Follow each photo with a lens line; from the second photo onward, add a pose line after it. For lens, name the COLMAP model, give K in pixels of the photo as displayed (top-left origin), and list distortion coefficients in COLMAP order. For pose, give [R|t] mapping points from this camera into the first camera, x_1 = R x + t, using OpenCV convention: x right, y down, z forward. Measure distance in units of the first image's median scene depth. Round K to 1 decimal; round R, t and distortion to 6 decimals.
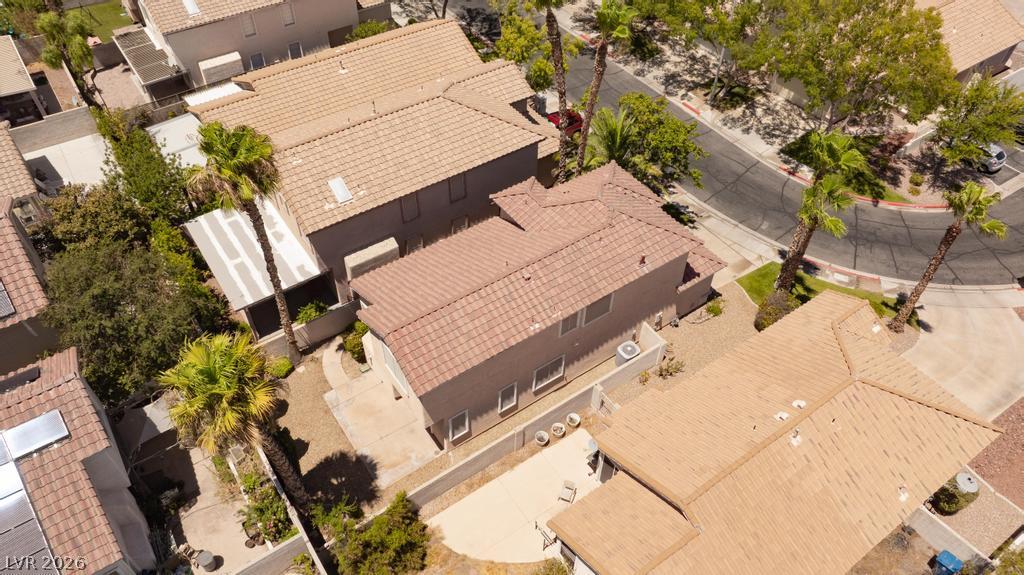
lens RADIAL K [[720.1, 0, 507.0], [0, 720.1, 287.2], [0, 0, 1]] dist [-0.023727, 0.006143]
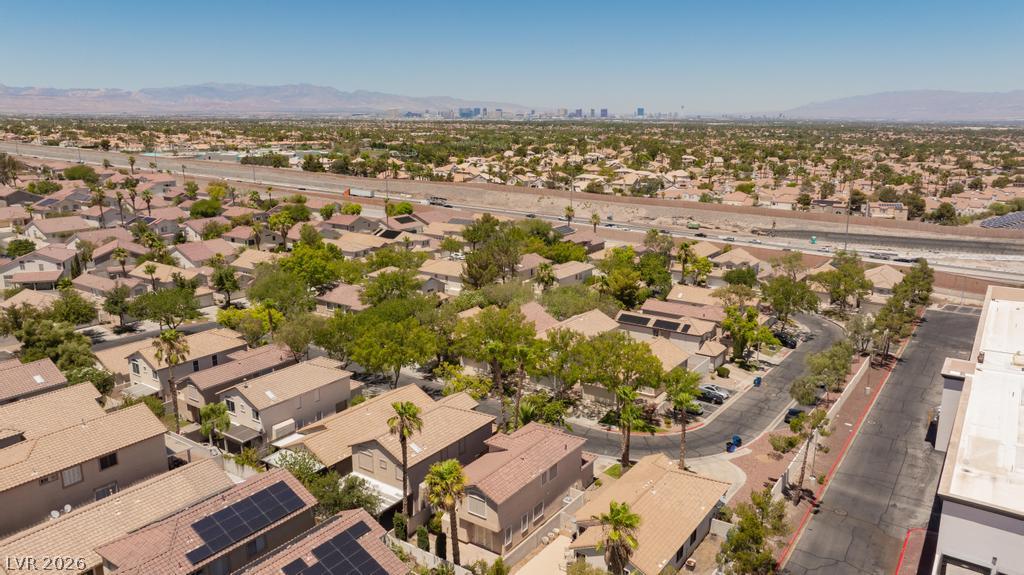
lens RADIAL K [[720.1, 0, 512.8], [0, 720.1, 286.3], [0, 0, 1]] dist [-0.023727, 0.006143]
pose [[0.938430, -0.096103, 0.331832, -0.430565], [0.260954, 0.826632, -0.498581, 0.405972], [-0.226388, 0.554476, 0.800815, -0.667655]]
